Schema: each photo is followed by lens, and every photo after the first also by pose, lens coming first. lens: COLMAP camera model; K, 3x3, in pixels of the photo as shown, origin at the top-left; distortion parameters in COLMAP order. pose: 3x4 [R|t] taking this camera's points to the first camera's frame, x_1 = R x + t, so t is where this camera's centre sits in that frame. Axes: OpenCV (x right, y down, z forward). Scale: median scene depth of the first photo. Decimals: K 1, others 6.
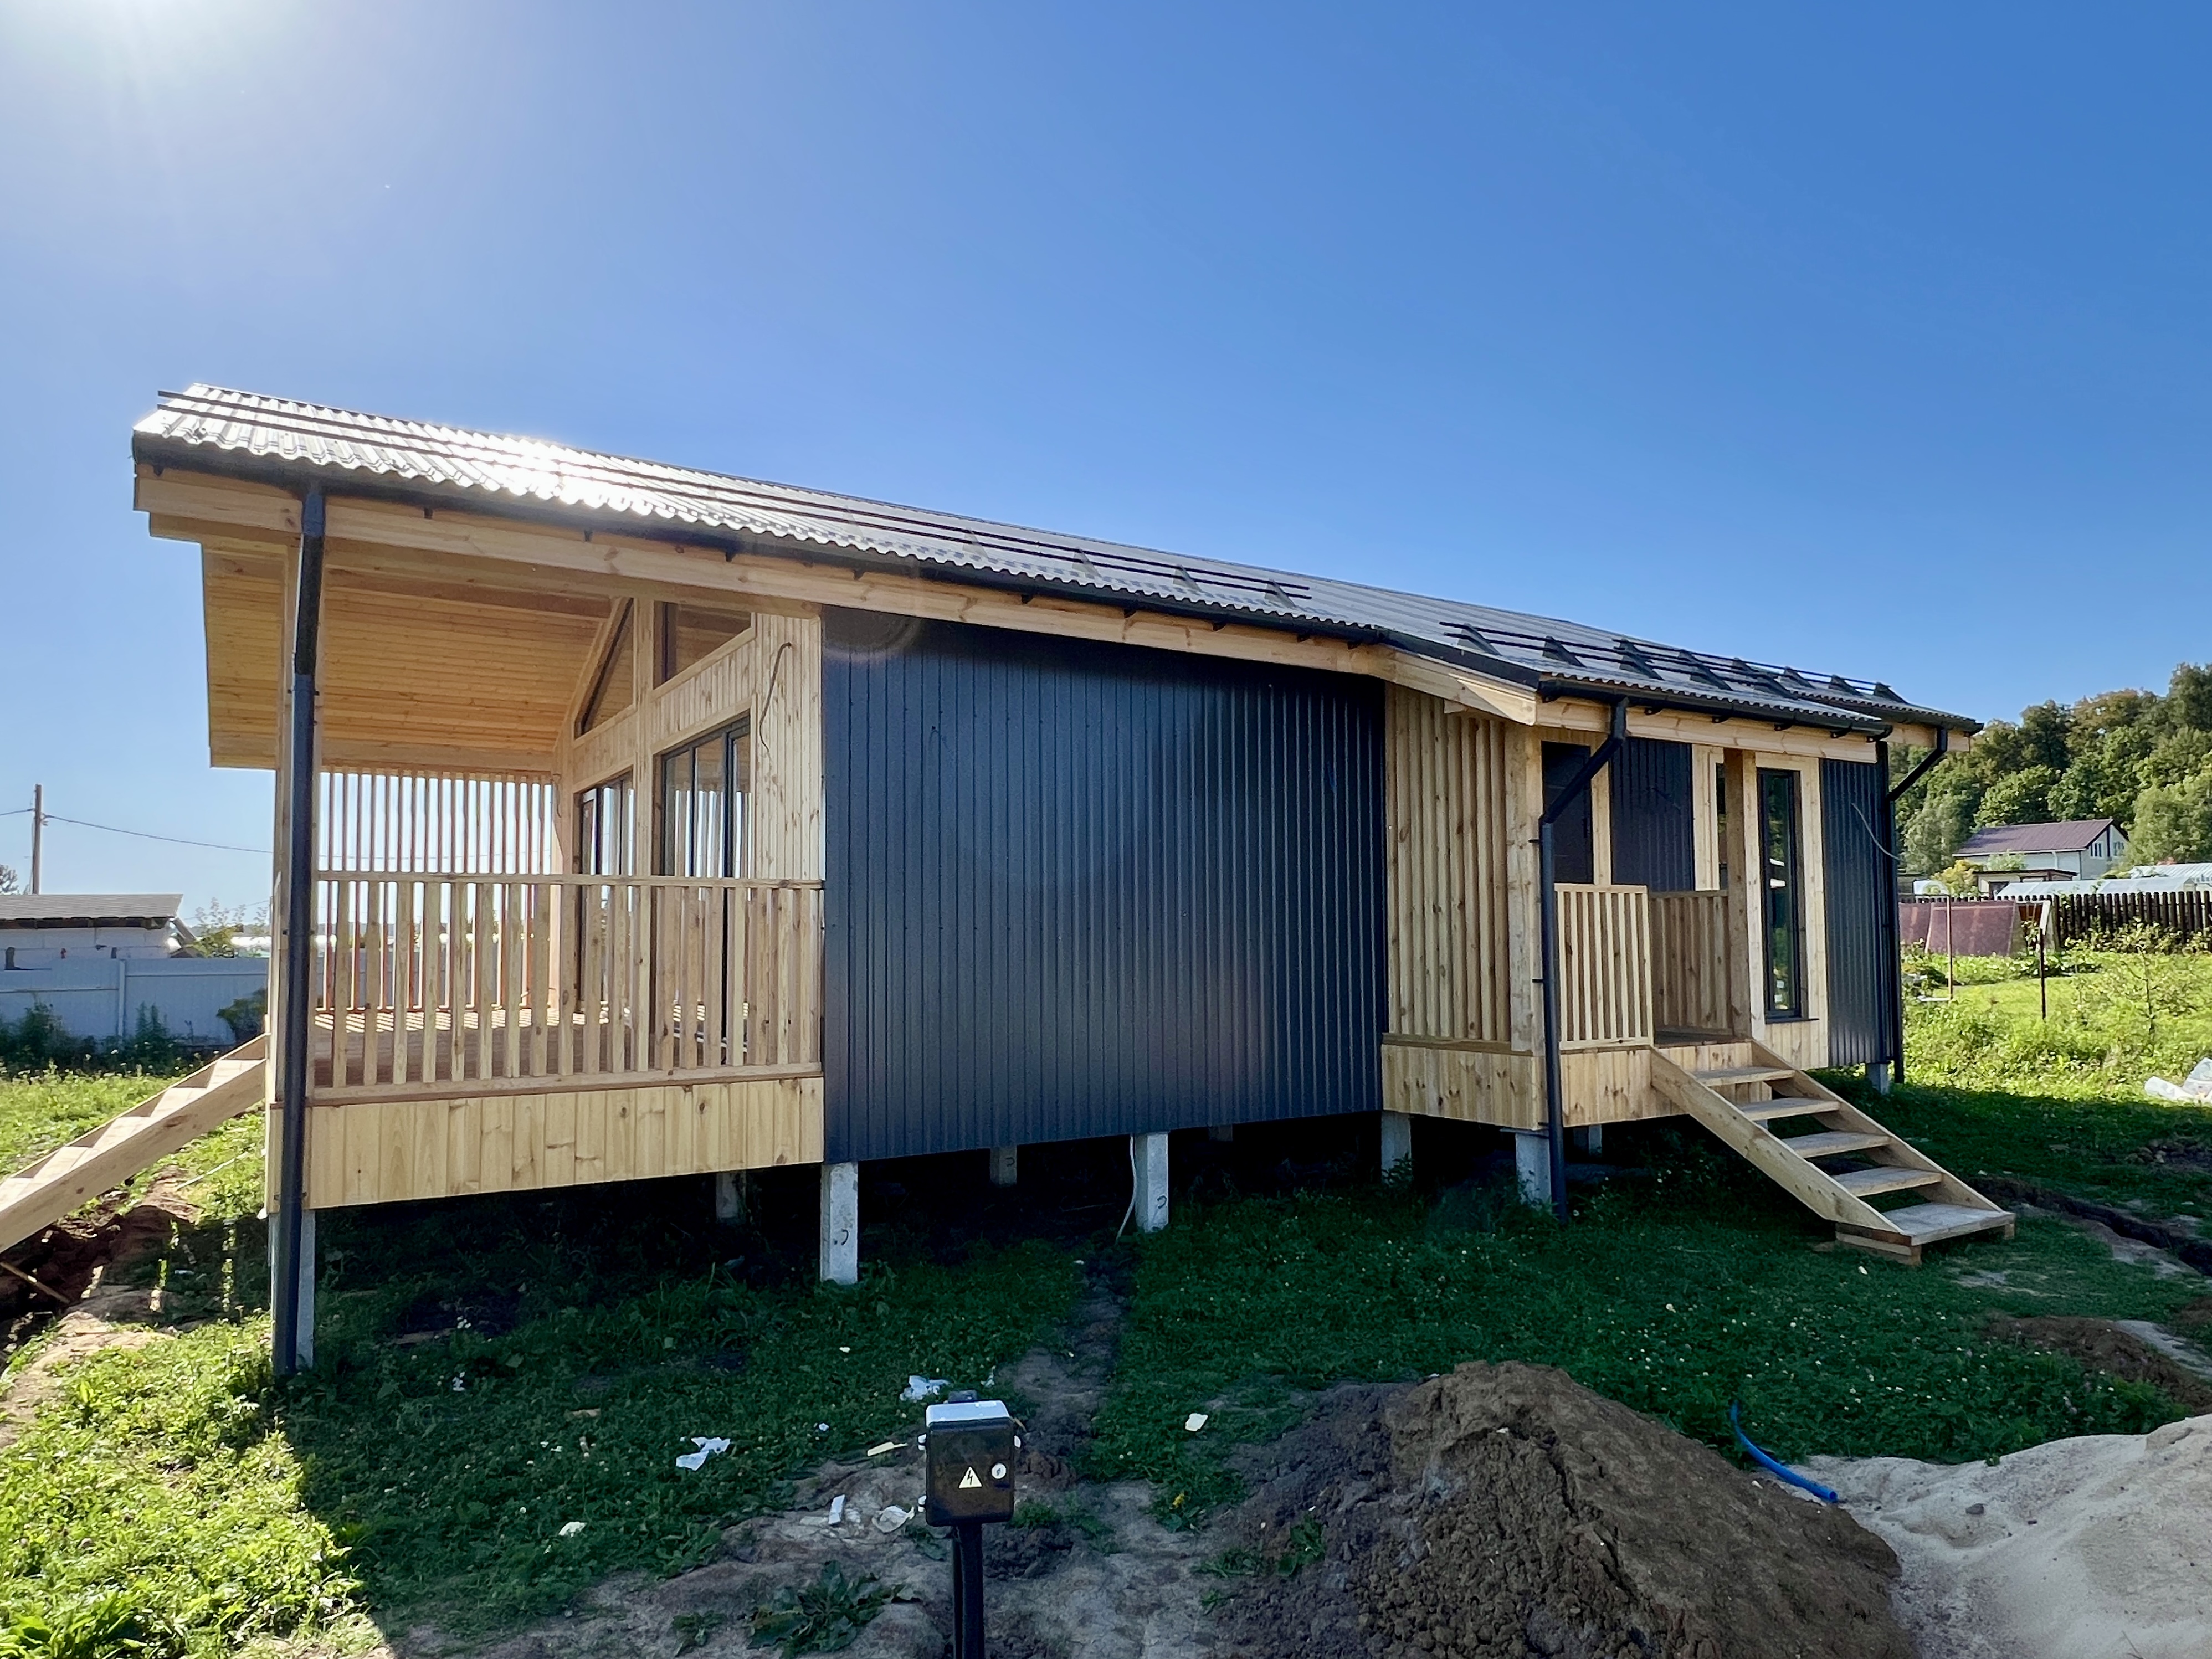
lens RADIAL K [[1372.0, 0, 1105.2], [0, 1372.0, 860.0], [0, 0, 1]] dist [-0.004598, -0.001202]
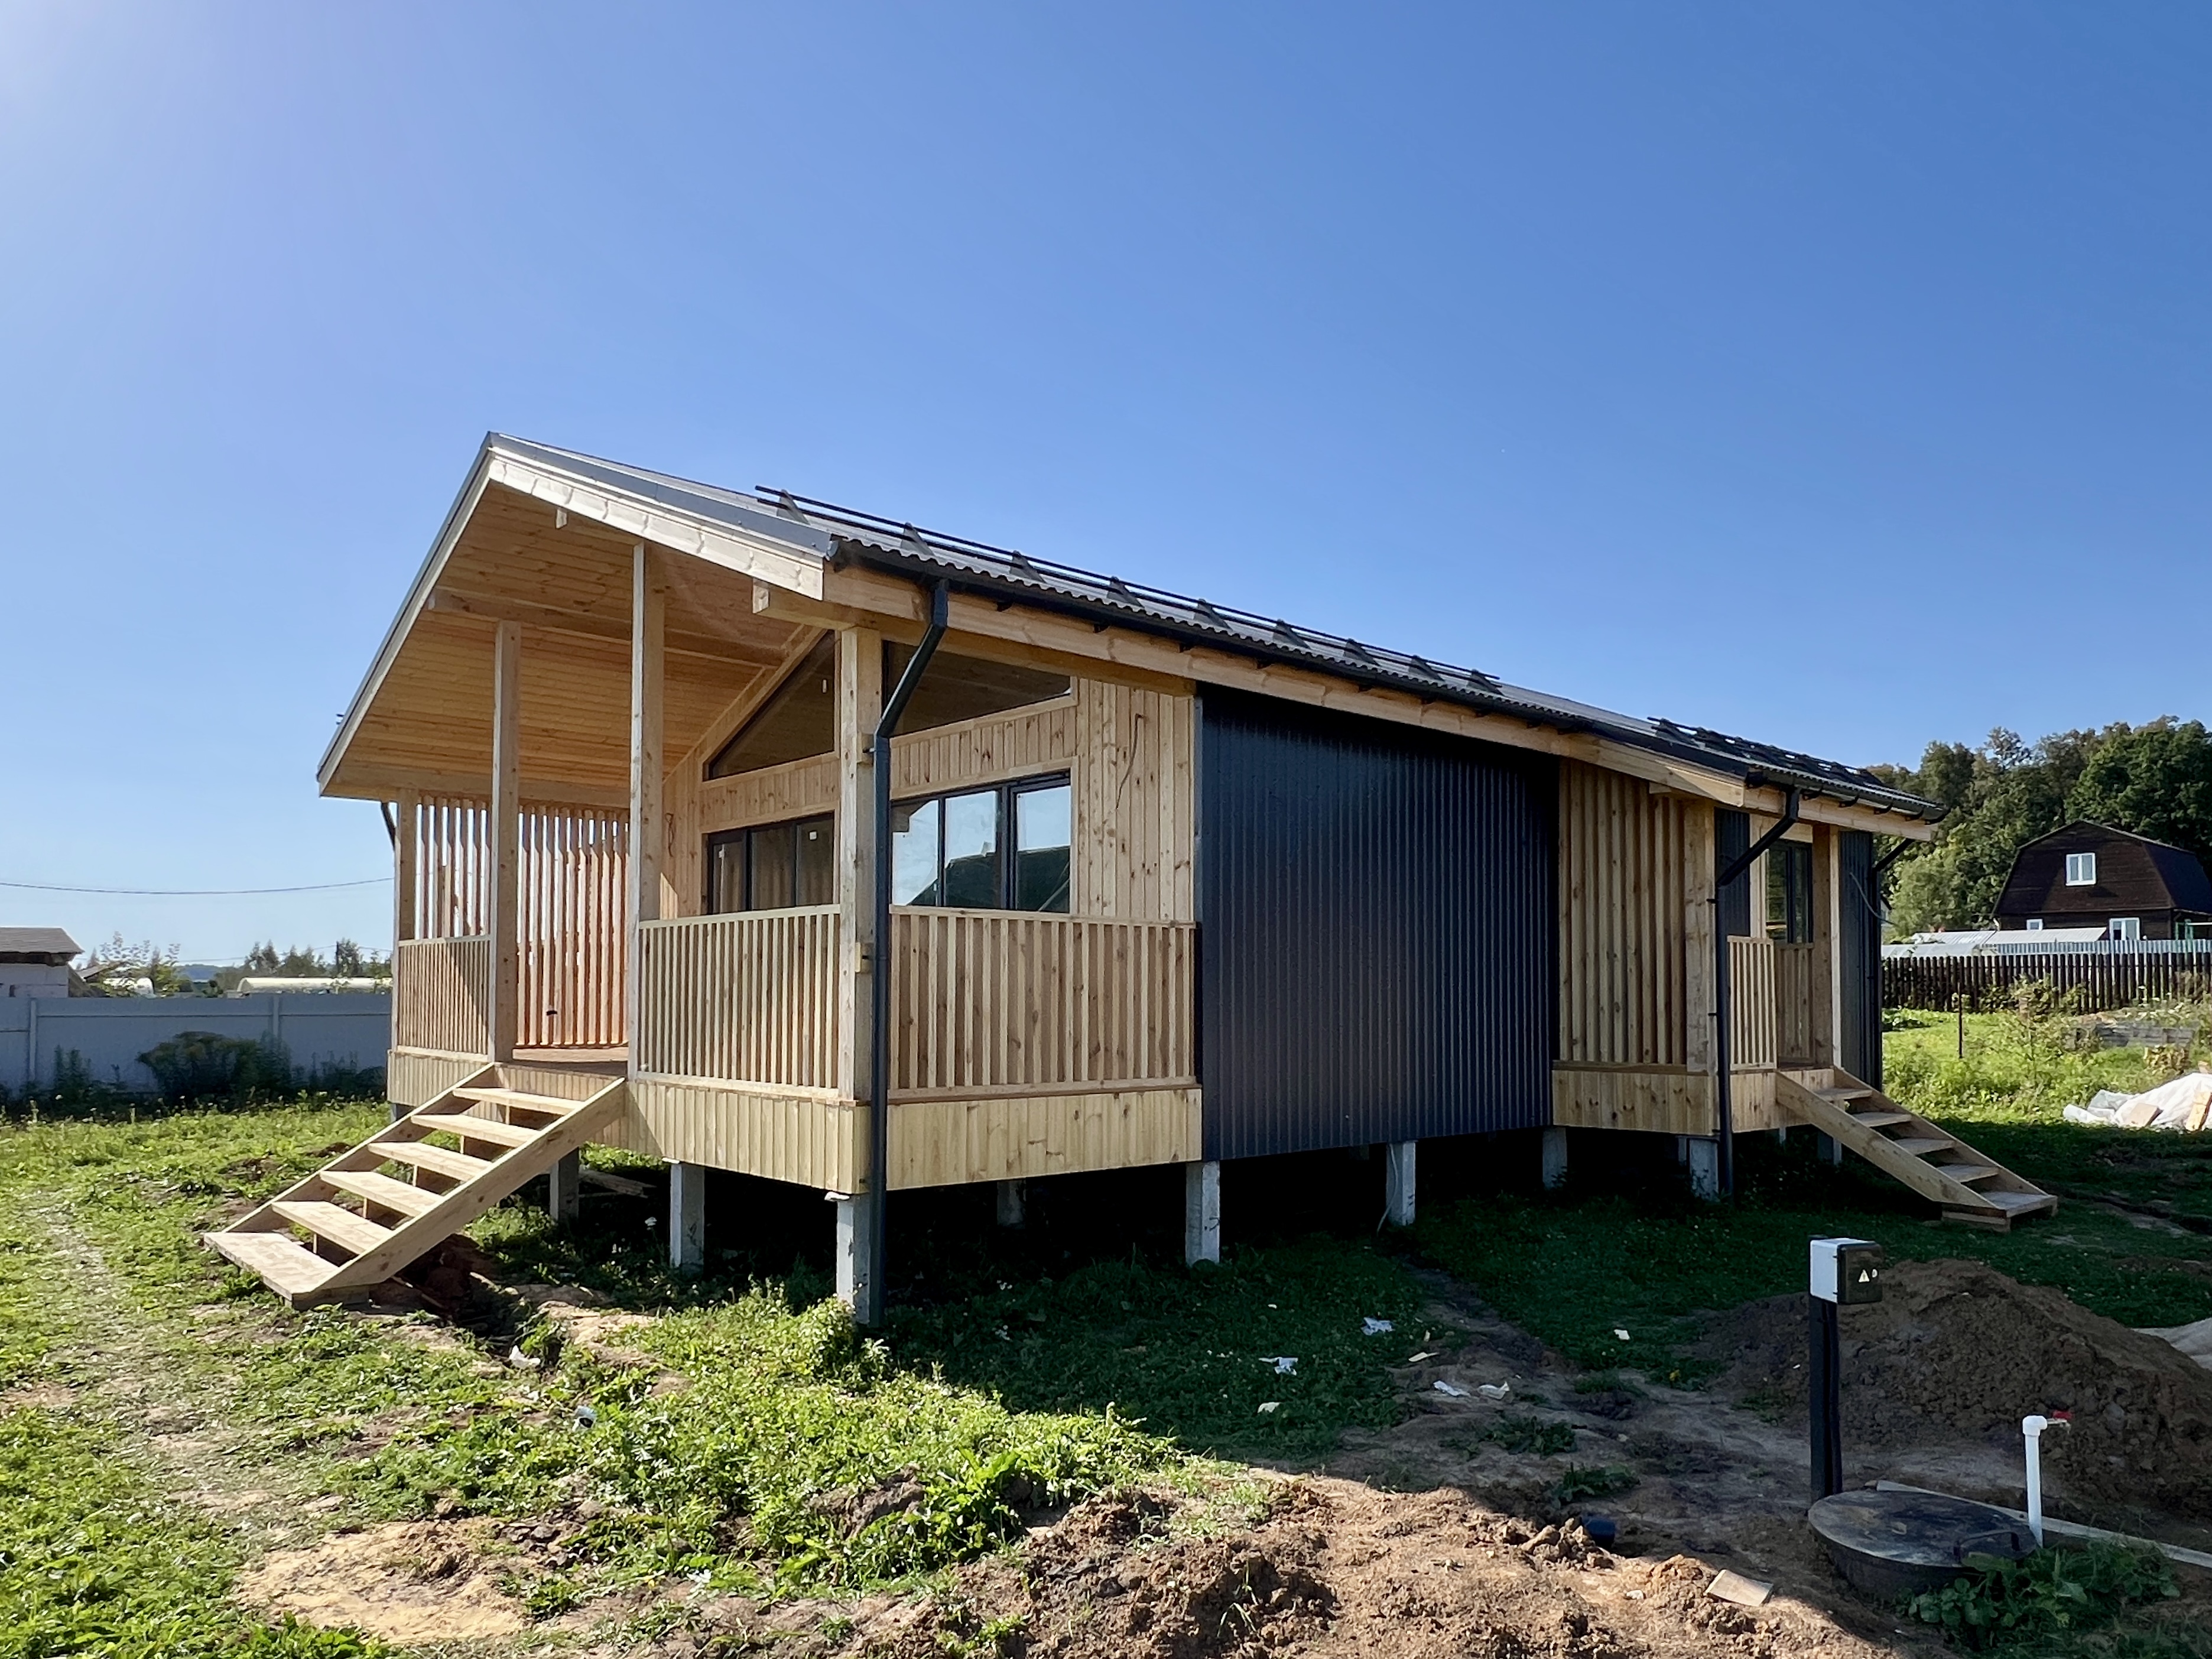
lens RADIAL K [[1470.2, 0, 1102.6], [0, 1470.2, 944.1], [0, 0, 1]] dist [-0.004131, -0.002604]
pose [[0.986155, 0.014727, 0.165174, -0.434625], [-0.018389, 0.999617, 0.020664, 0.008189], [-0.164806, -0.023416, 0.986048, -0.200153]]
